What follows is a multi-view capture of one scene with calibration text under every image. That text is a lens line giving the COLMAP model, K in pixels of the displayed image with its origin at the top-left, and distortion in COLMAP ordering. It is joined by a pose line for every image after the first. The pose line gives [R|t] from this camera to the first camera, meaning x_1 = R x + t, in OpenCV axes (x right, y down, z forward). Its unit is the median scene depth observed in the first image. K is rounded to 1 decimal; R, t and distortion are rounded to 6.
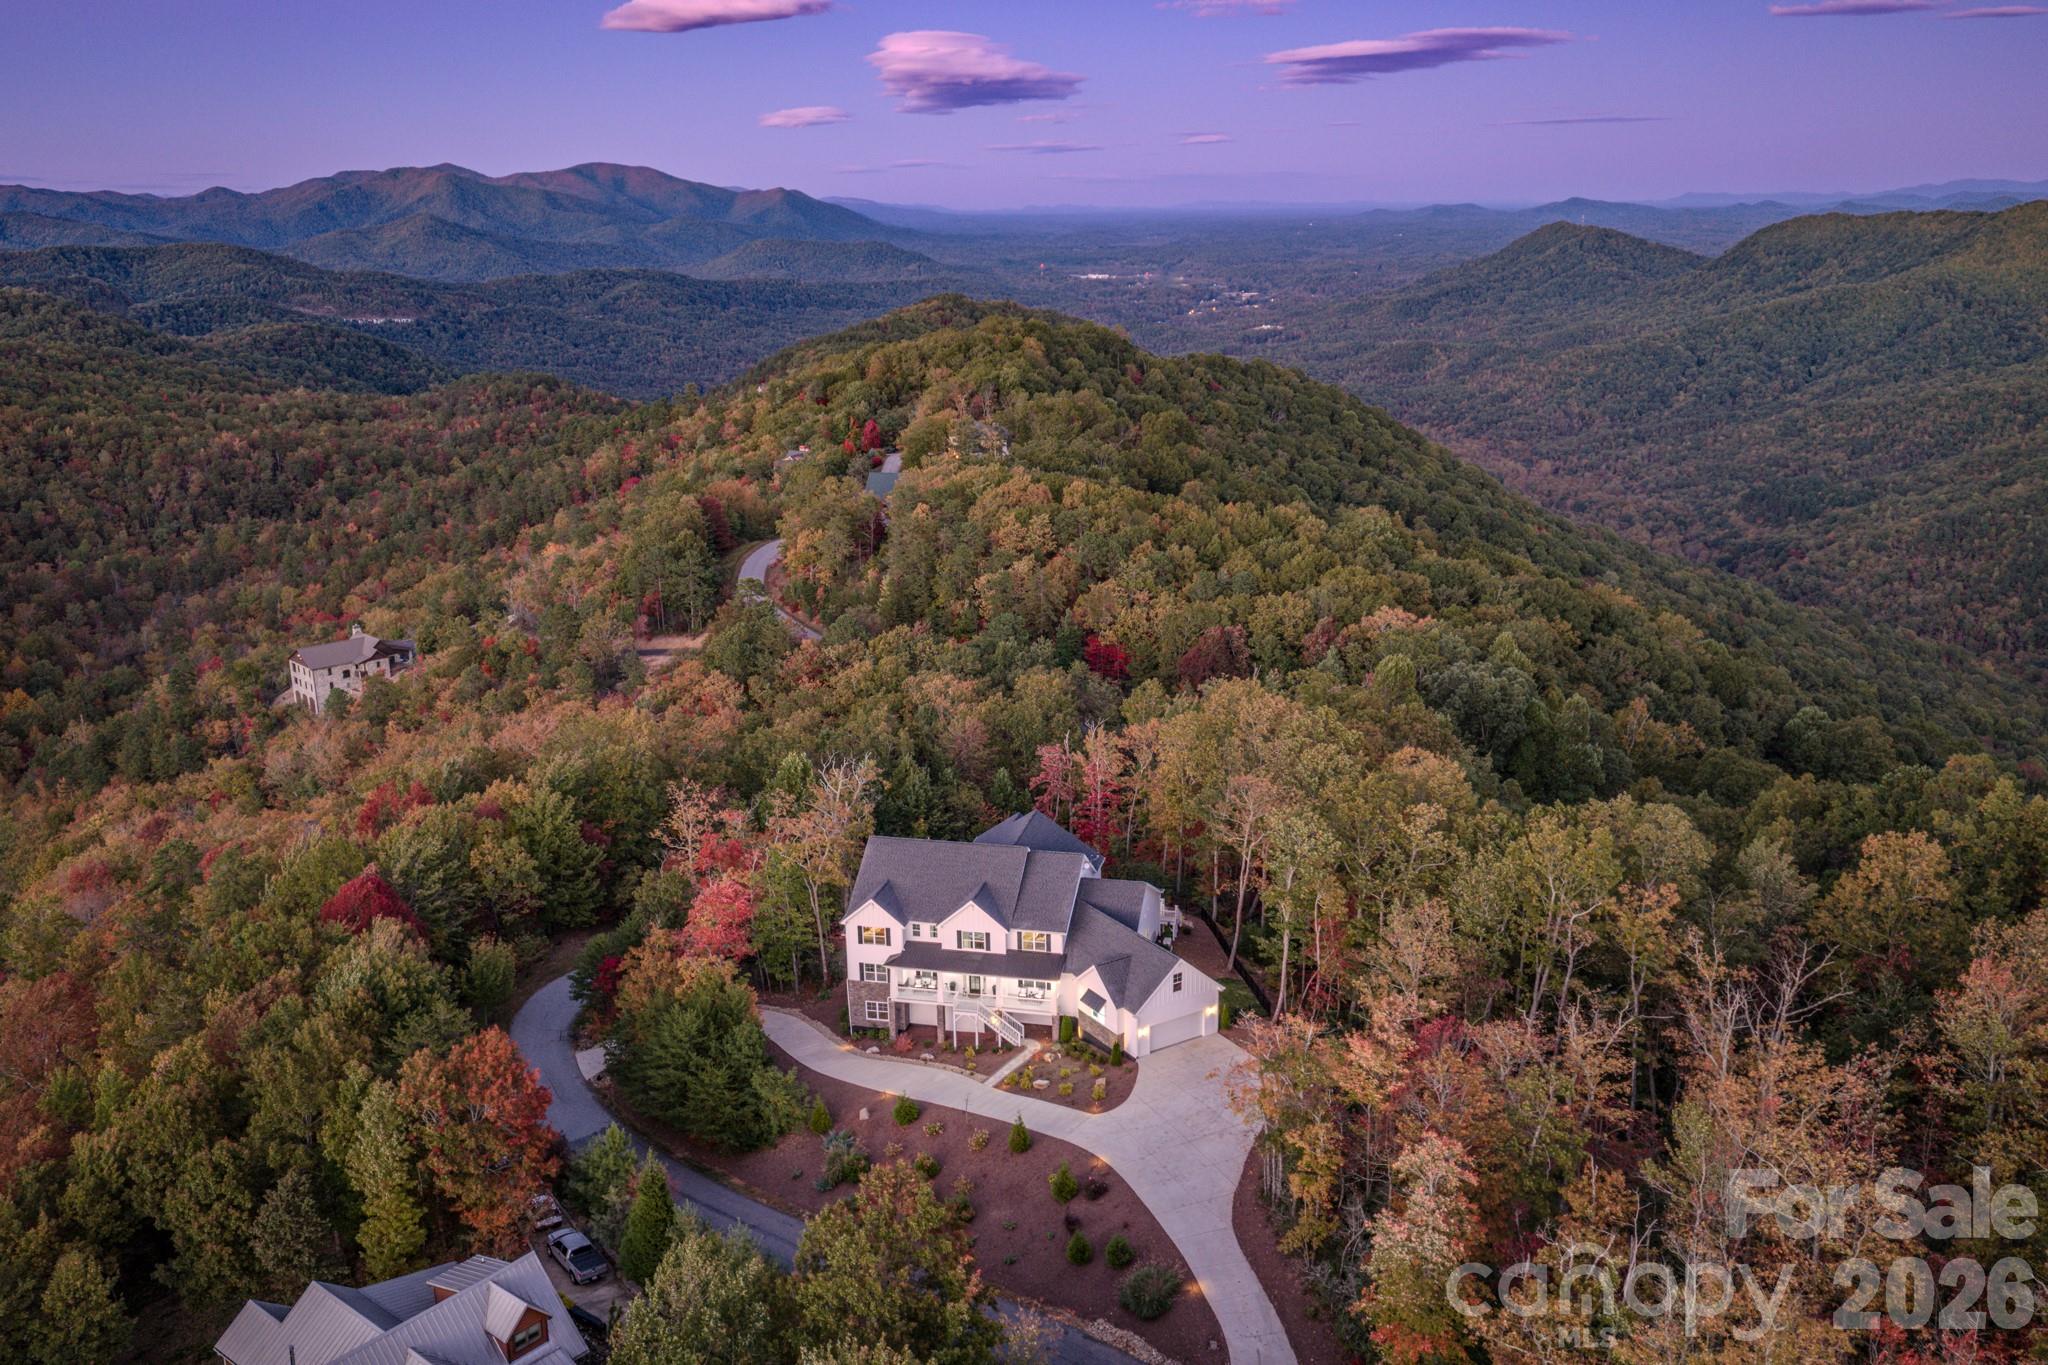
lens RADIAL K [[1715.7, 0, 1024.0], [0, 1715.7, 682.5], [0, 0, 1]] dist [0.000101, -0.005520]
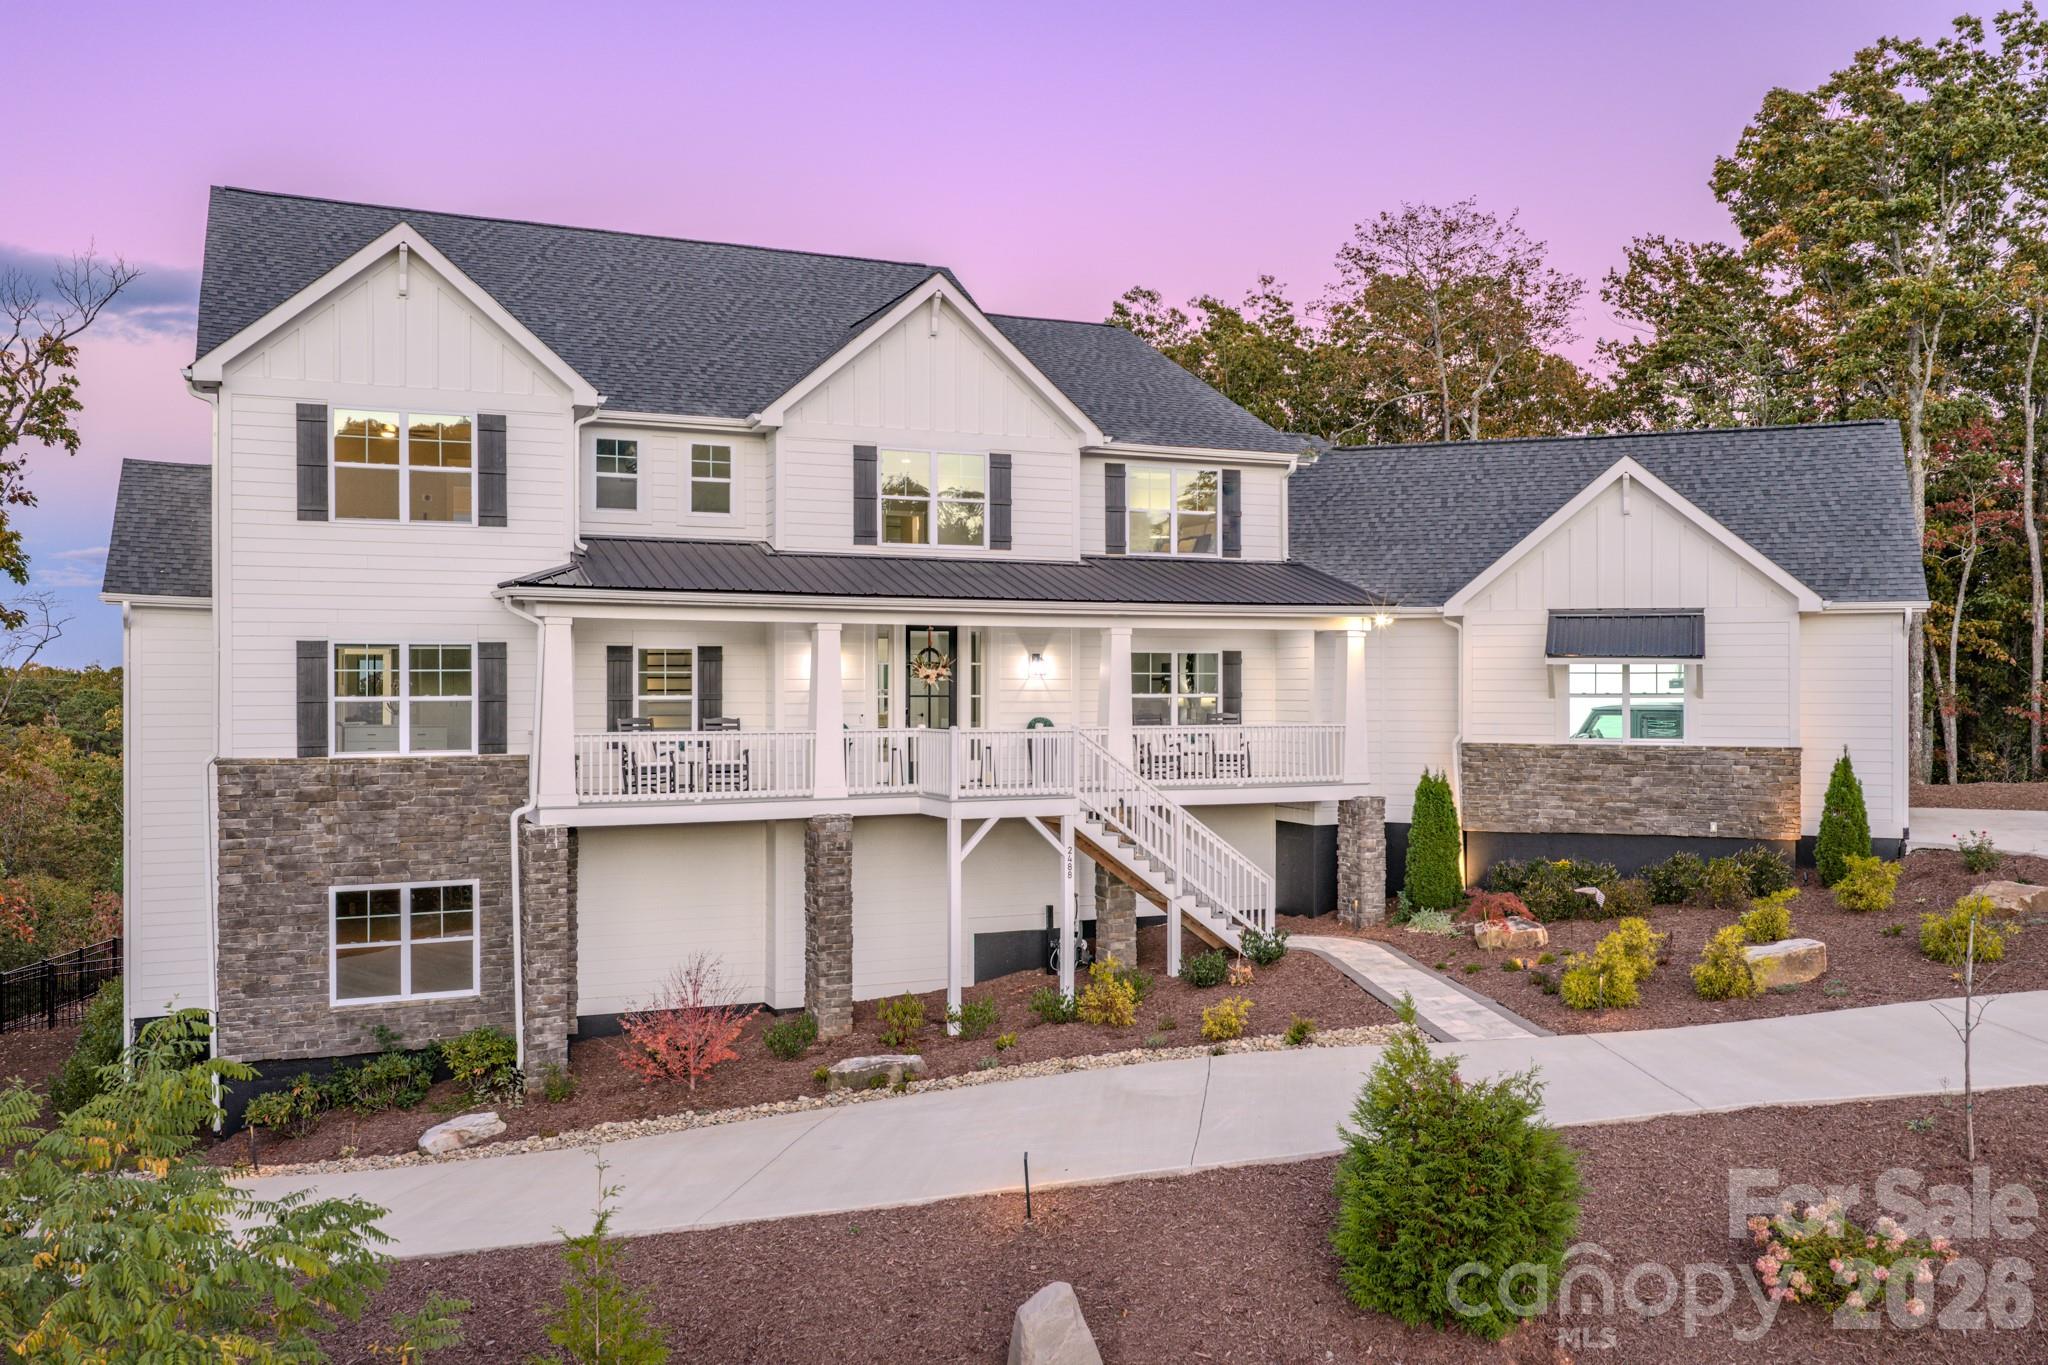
lens RADIAL K [[1700.6, 0, 1024.0], [0, 1700.6, 682.5], [0, 0, 1]] dist [0.022734, 0.000903]
pose [[0.805506, 0.014852, 0.592401, -0.064027], [0.152774, 0.960687, -0.231818, 0.100807], [-0.572556, 0.277235, 0.771571, 0.387131]]
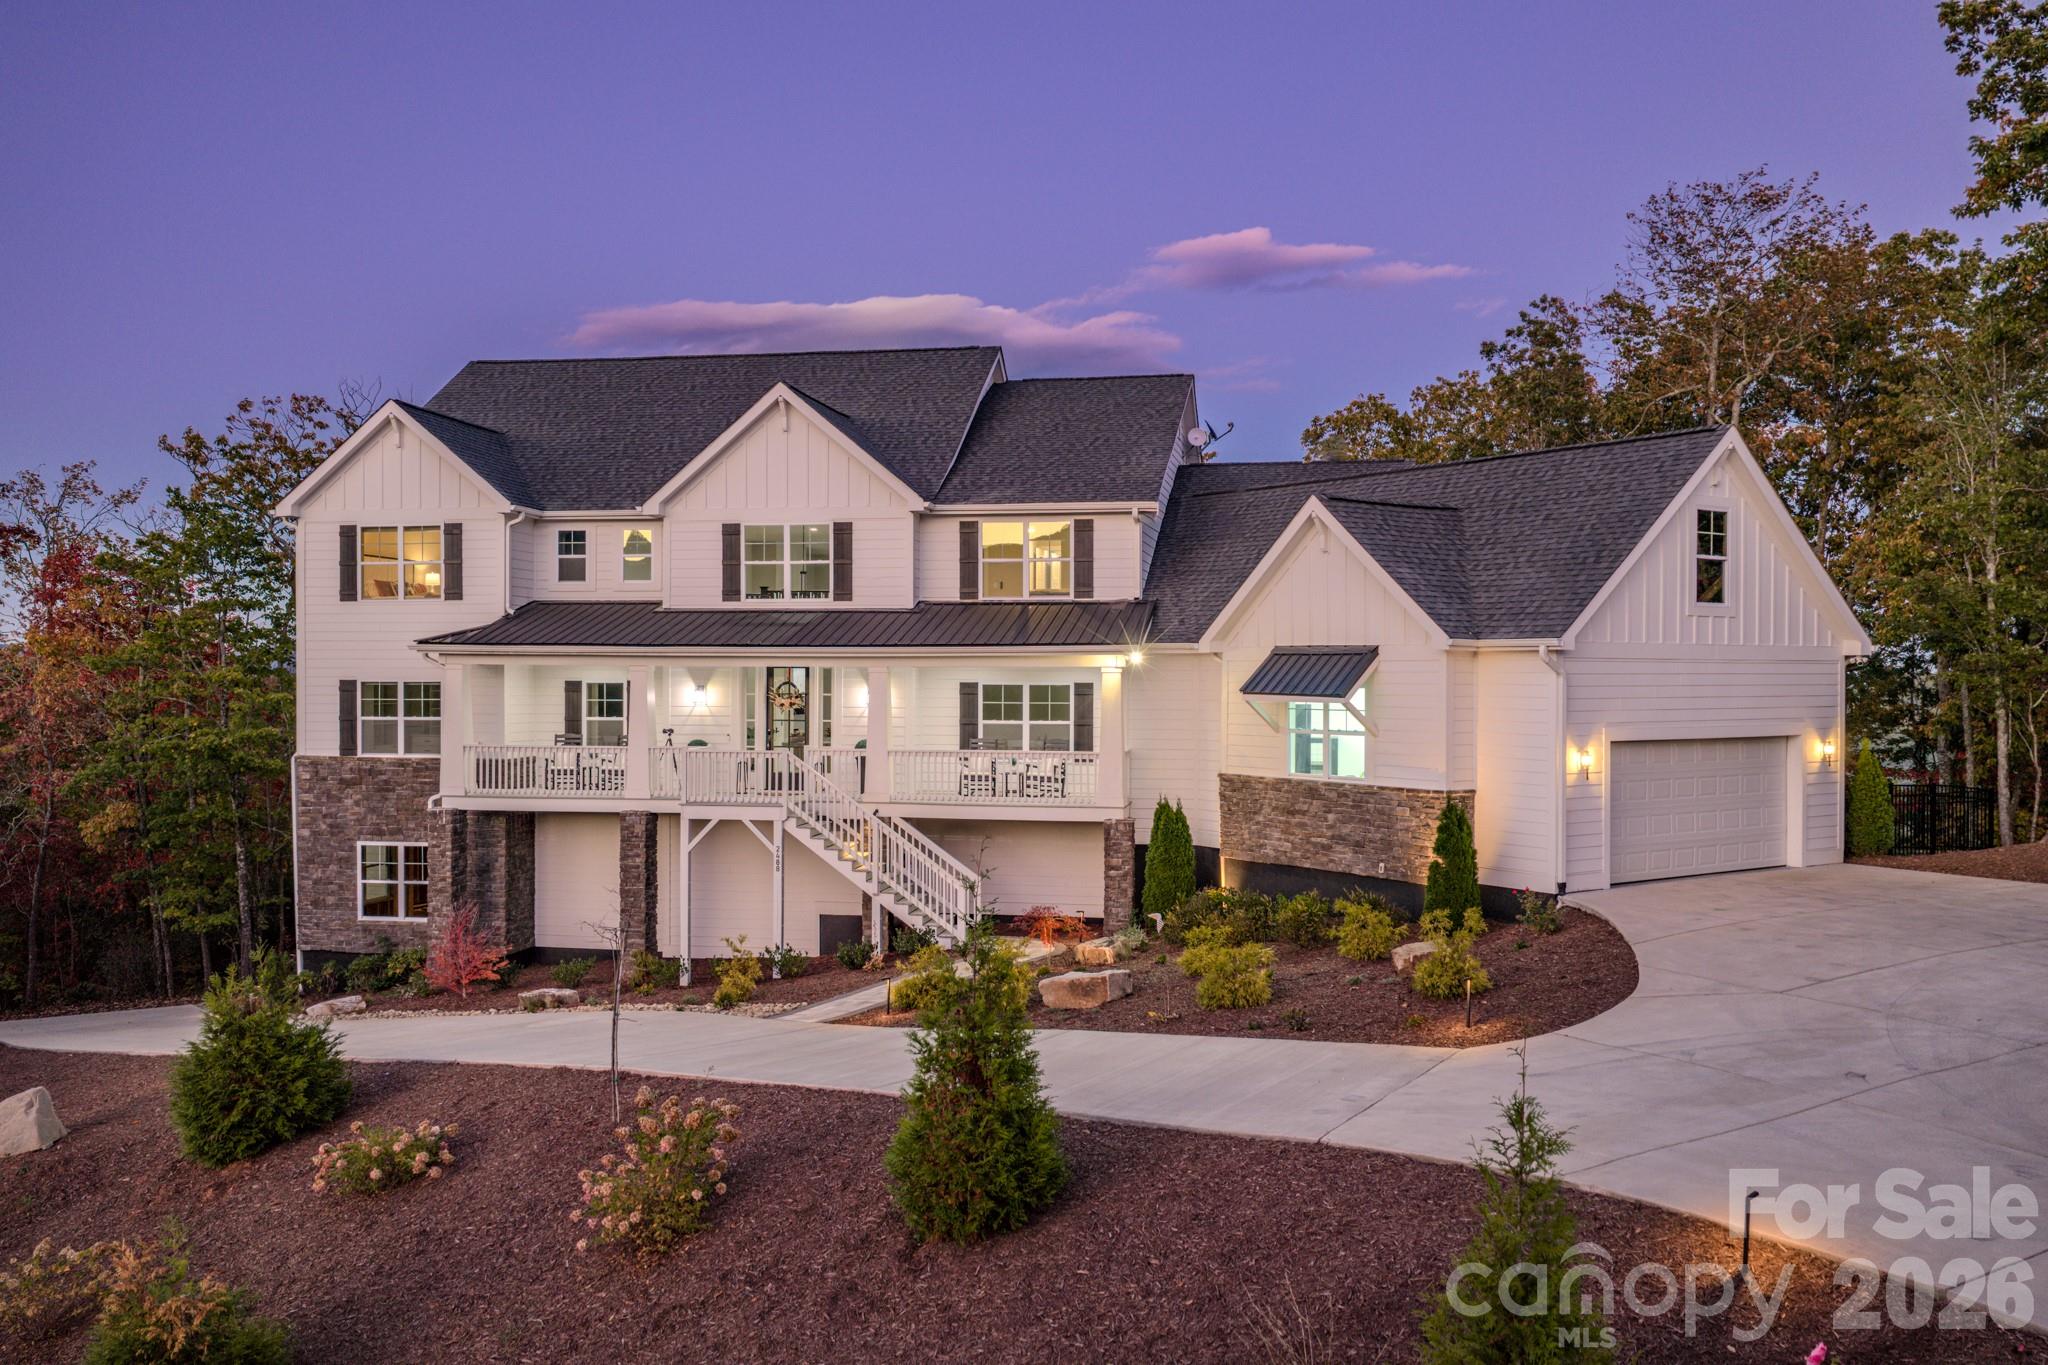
lens RADIAL K [[1667.3, 0, 1024.0], [0, 1667.3, 682.5], [0, 0, 1]] dist [0.001912, 0.007488]
pose [[0.999049, 0.018608, 0.039421, -0.001700], [-0.007133, 0.961908, -0.273279, 0.107569], [-0.043005, 0.272738, 0.961127, 0.351677]]
